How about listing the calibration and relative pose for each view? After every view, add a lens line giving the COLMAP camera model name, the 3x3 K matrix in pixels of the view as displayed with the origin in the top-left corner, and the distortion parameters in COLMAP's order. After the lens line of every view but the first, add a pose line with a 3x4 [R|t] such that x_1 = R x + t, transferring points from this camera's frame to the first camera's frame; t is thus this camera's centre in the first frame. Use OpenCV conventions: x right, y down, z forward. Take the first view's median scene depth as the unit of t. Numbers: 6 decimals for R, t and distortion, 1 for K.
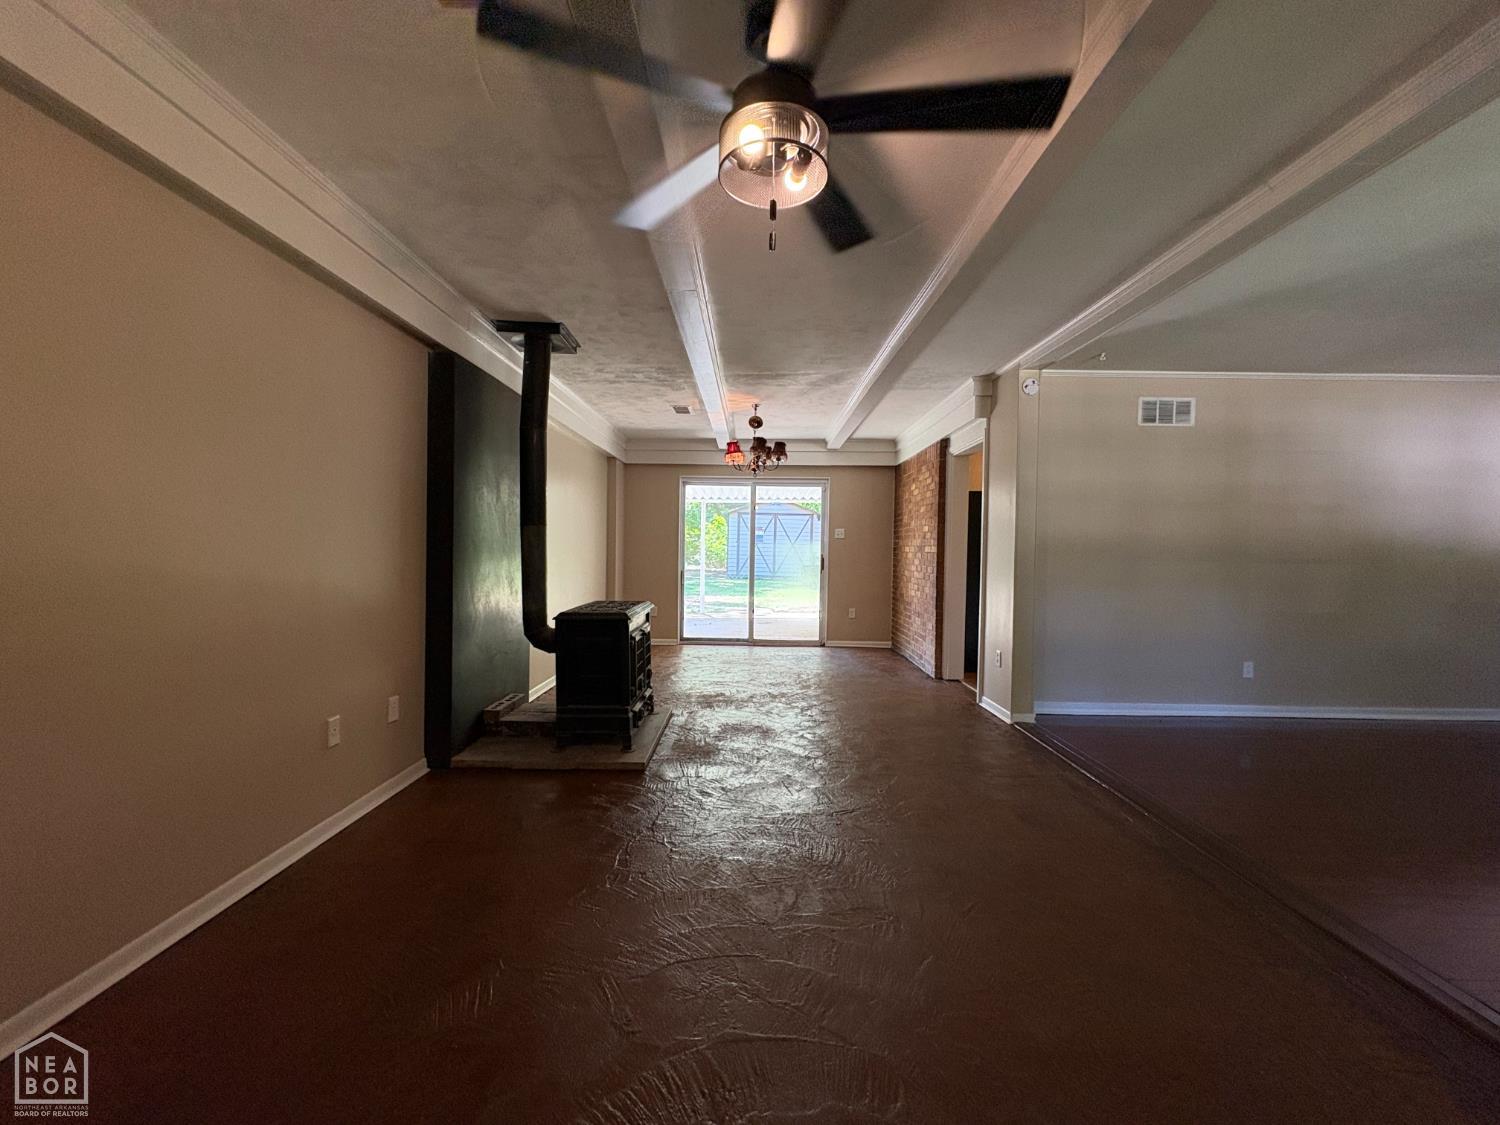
lens RADIAL K [[596.4, 0, 750.0], [0, 596.4, 562.5], [0, 0, 1]] dist [-0.000080, -0.000106]
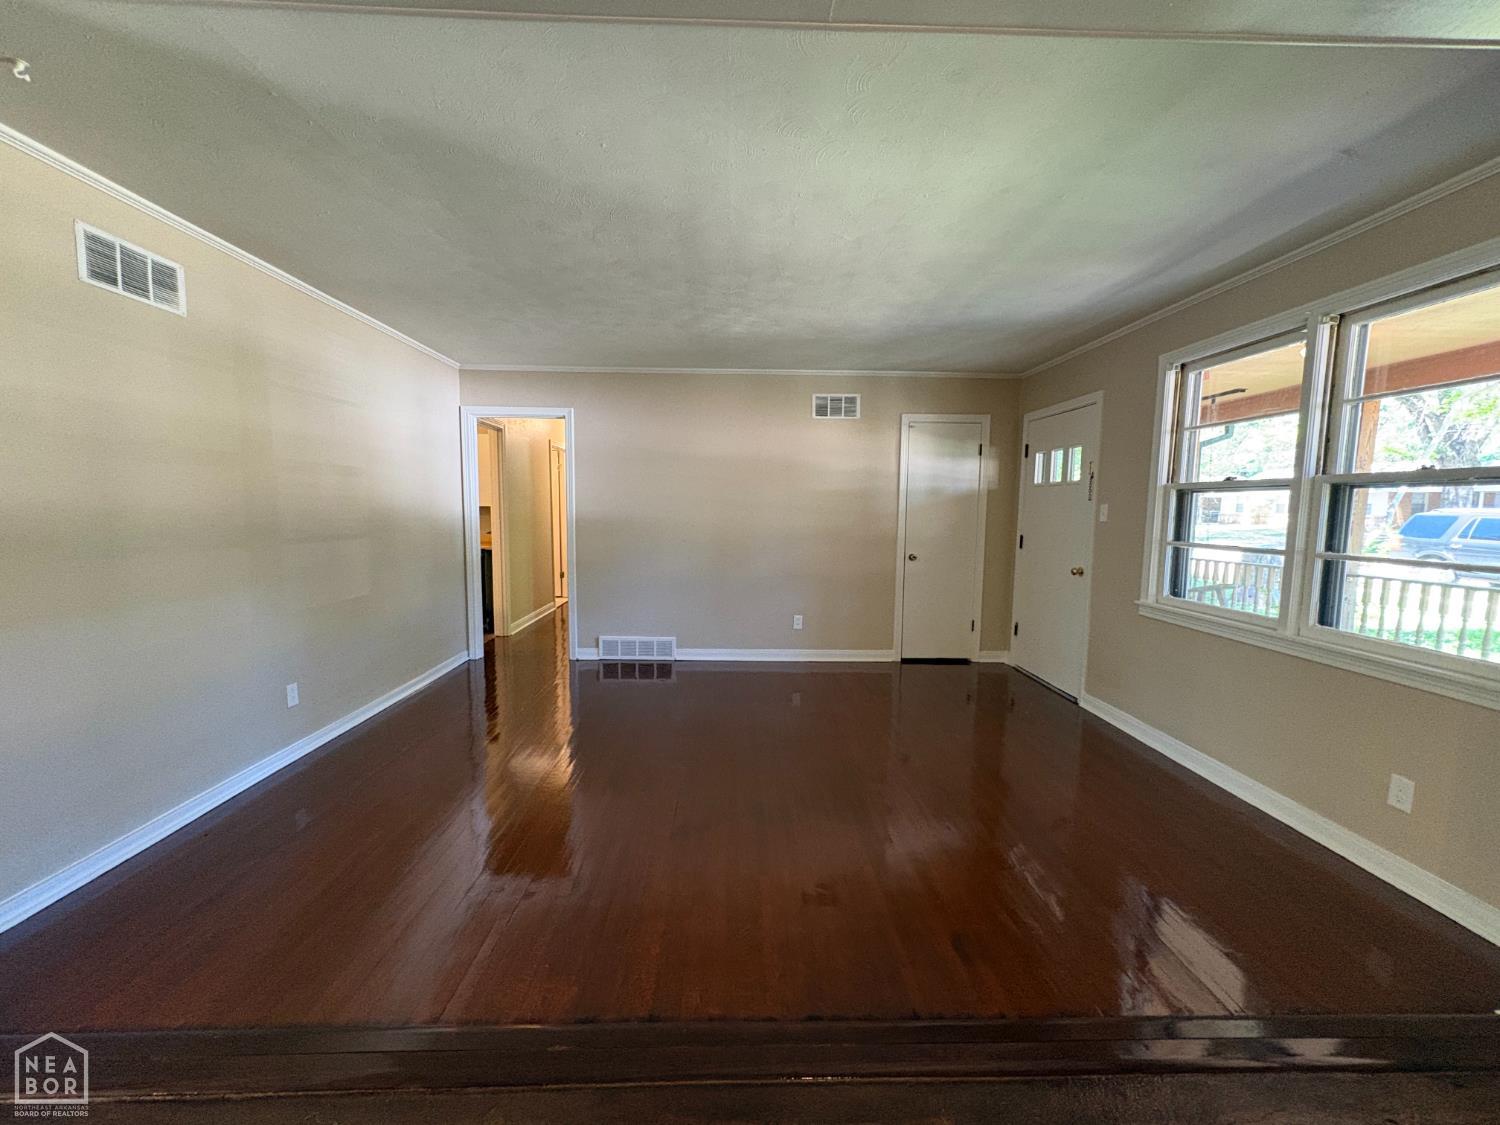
lens RADIAL K [[596.4, 0, 750.0], [0, 596.4, 562.5], [0, 0, 1]] dist [-0.000080, -0.000106]
pose [[-0.031338, -0.112271, 0.993183, 0.129171], [0.007238, 0.993620, 0.112549, -0.053434], [-0.999483, 0.010716, -0.030325, 0.475689]]
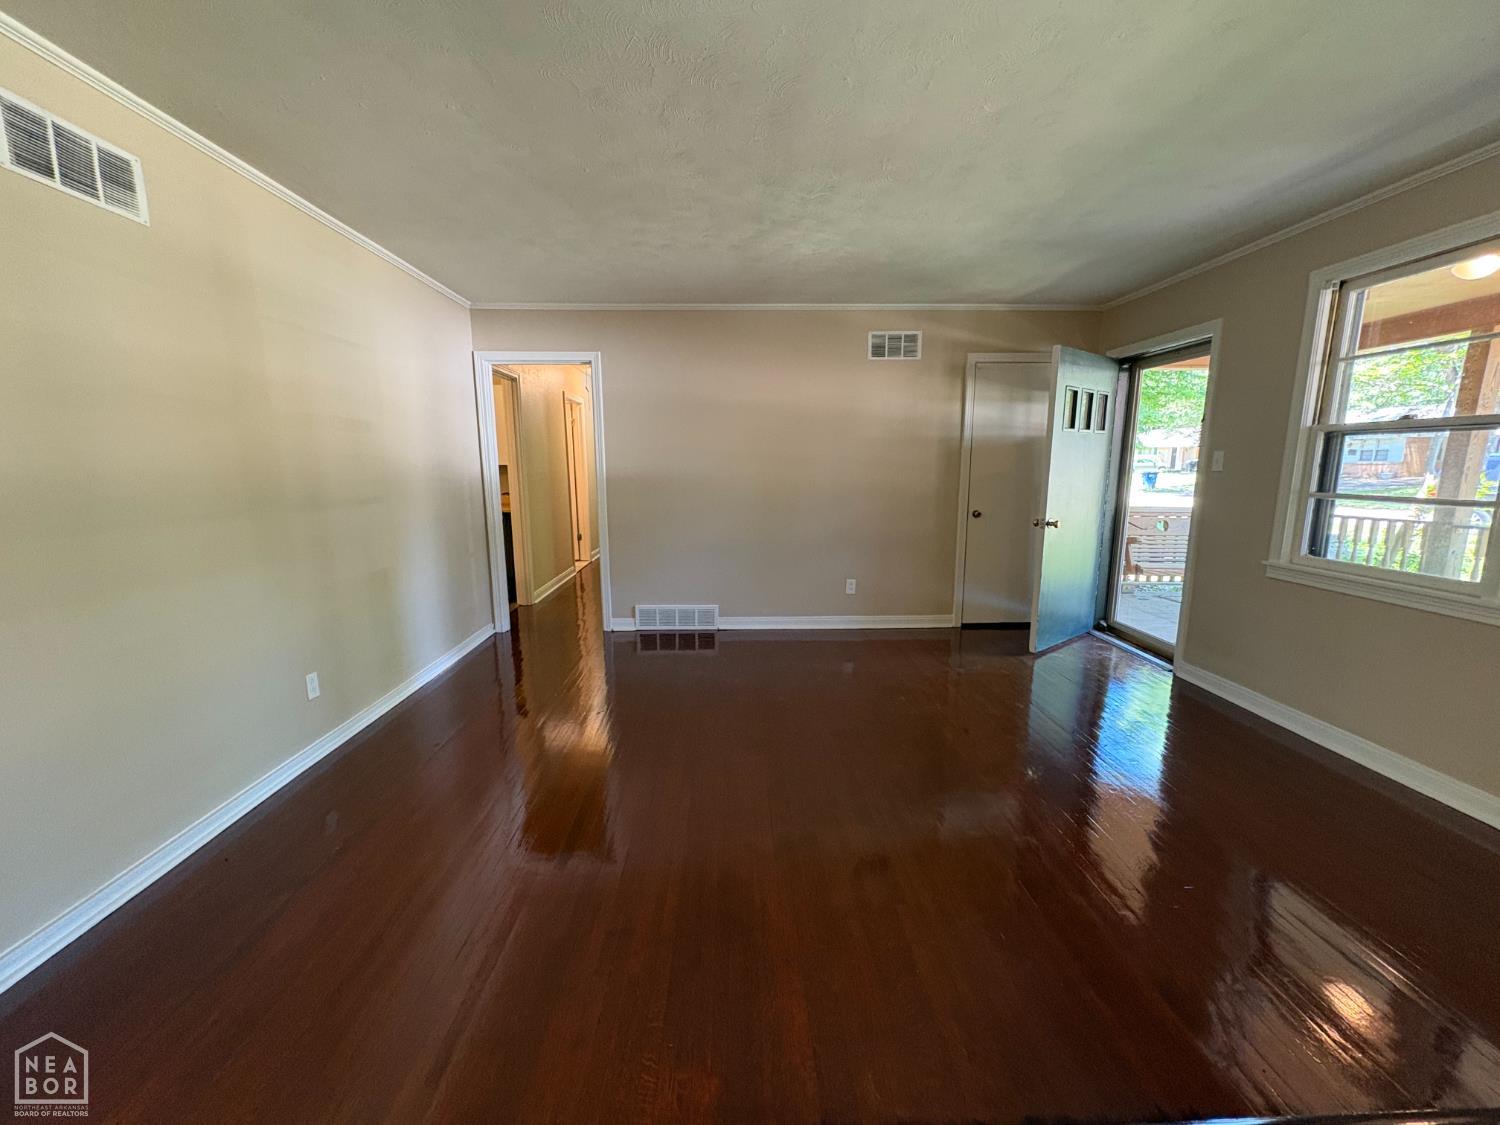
lens RADIAL K [[595.0, 0, 750.0], [0, 595.0, 562.5], [0, 0, 1]] dist [-0.001083, -0.000295]
pose [[-0.037078, -0.183729, 0.982277, 0.236778], [0.022243, 0.982558, 0.184621, -0.049944], [-0.999065, 0.028694, -0.032345, 0.565046]]
